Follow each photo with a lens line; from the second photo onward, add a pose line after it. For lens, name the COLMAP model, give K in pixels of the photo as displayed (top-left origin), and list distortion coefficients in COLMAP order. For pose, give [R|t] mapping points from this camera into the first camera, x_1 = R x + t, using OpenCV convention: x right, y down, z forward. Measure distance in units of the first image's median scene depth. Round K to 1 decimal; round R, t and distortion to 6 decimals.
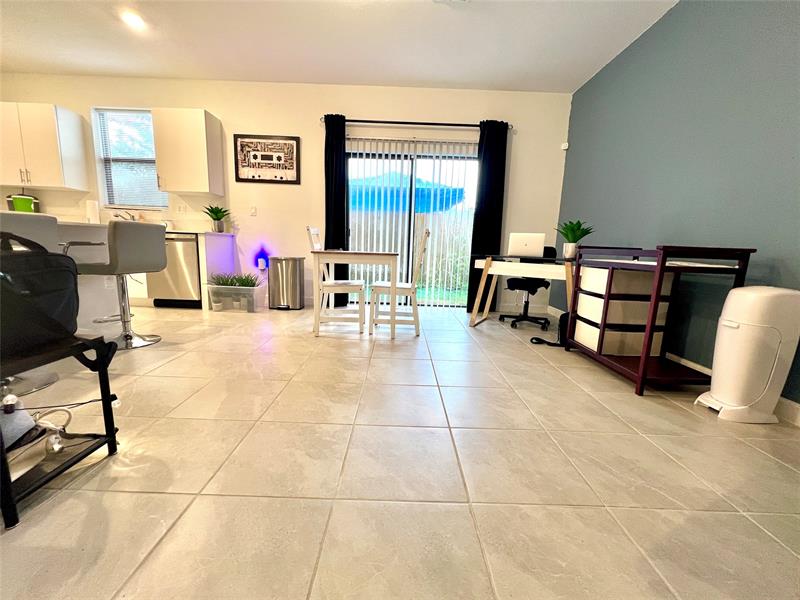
lens RADIAL K [[320.1, 0, 394.7], [0, 320.1, 301.1], [0, 0, 1]] dist [0.016112, -0.000056]
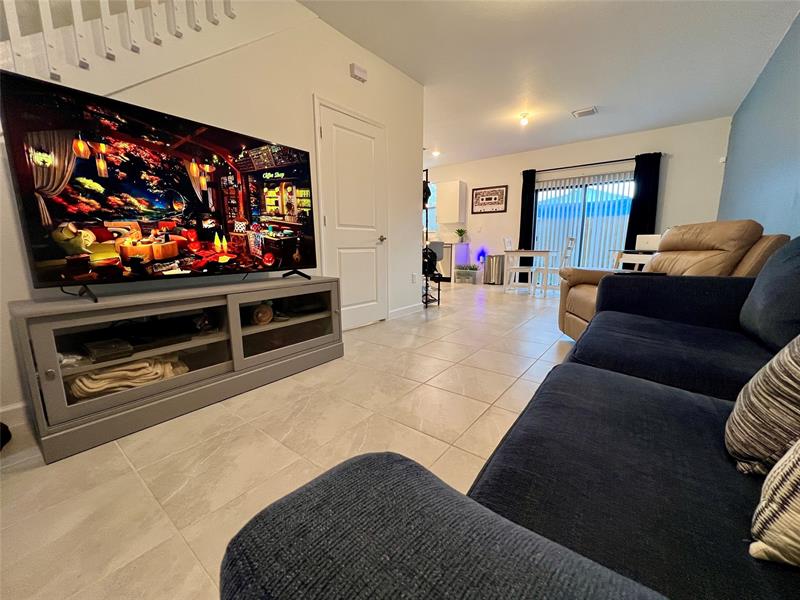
lens RADIAL K [[320.1, 0, 393.8], [0, 320.1, 298.5], [0, 0, 1]] dist [0.016112, -0.000056]
pose [[0.789630, 0.058497, -0.610789, 0.311523], [-0.064246, 0.997856, 0.012510, 0.118069], [0.610211, 0.029363, 0.791695, -0.724356]]
